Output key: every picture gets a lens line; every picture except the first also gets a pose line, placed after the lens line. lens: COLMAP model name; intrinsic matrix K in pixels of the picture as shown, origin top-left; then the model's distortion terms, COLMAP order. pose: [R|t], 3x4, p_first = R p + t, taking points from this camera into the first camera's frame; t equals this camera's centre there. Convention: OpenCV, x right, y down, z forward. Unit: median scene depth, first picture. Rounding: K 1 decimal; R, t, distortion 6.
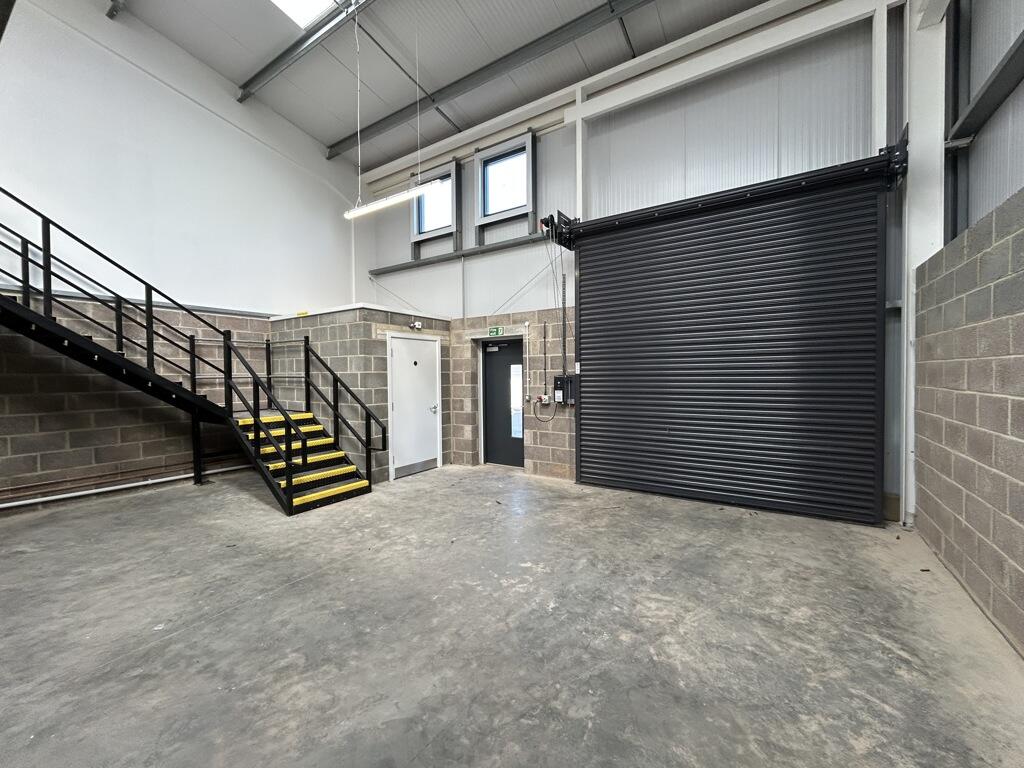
lens RADIAL K [[411.7, 0, 507.3], [0, 411.7, 379.0], [0, 0, 1]] dist [-0.003352, 0.000860]
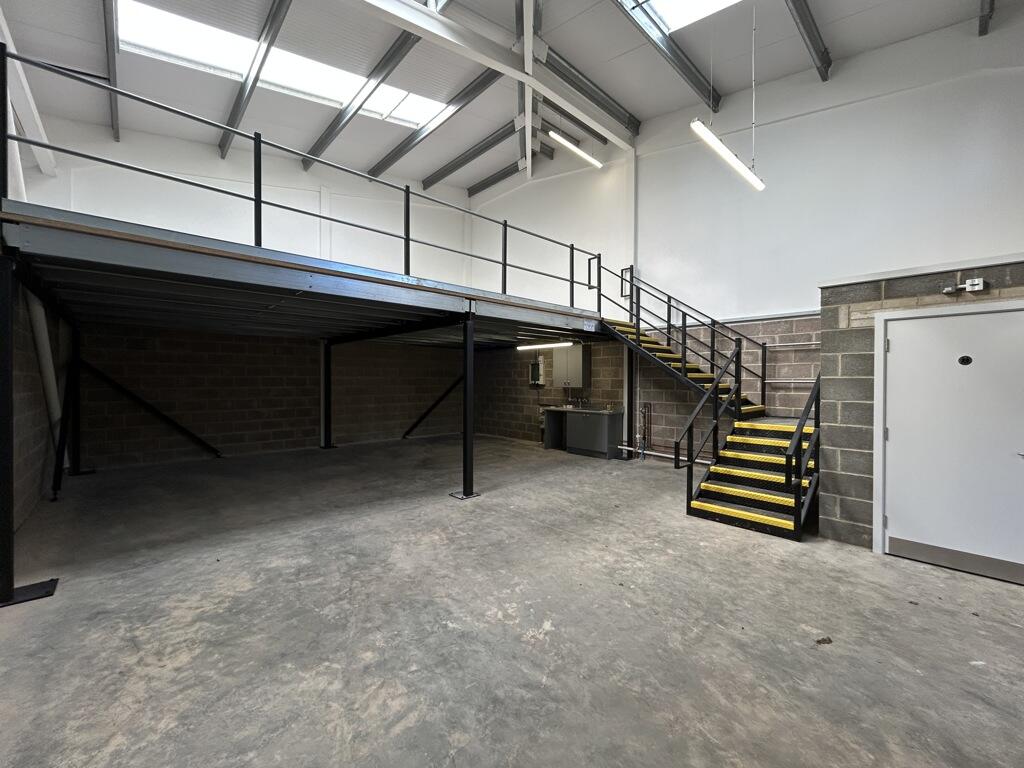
lens RADIAL K [[411.7, 0, 511.9], [0, 411.7, 381.4], [0, 0, 1]] dist [-0.003352, 0.000860]
pose [[-0.235191, 0.013560, -0.971855, 0.815640], [-0.013668, 0.999758, 0.017257, -0.025695], [0.971853, 0.017342, -0.234949, 1.110084]]
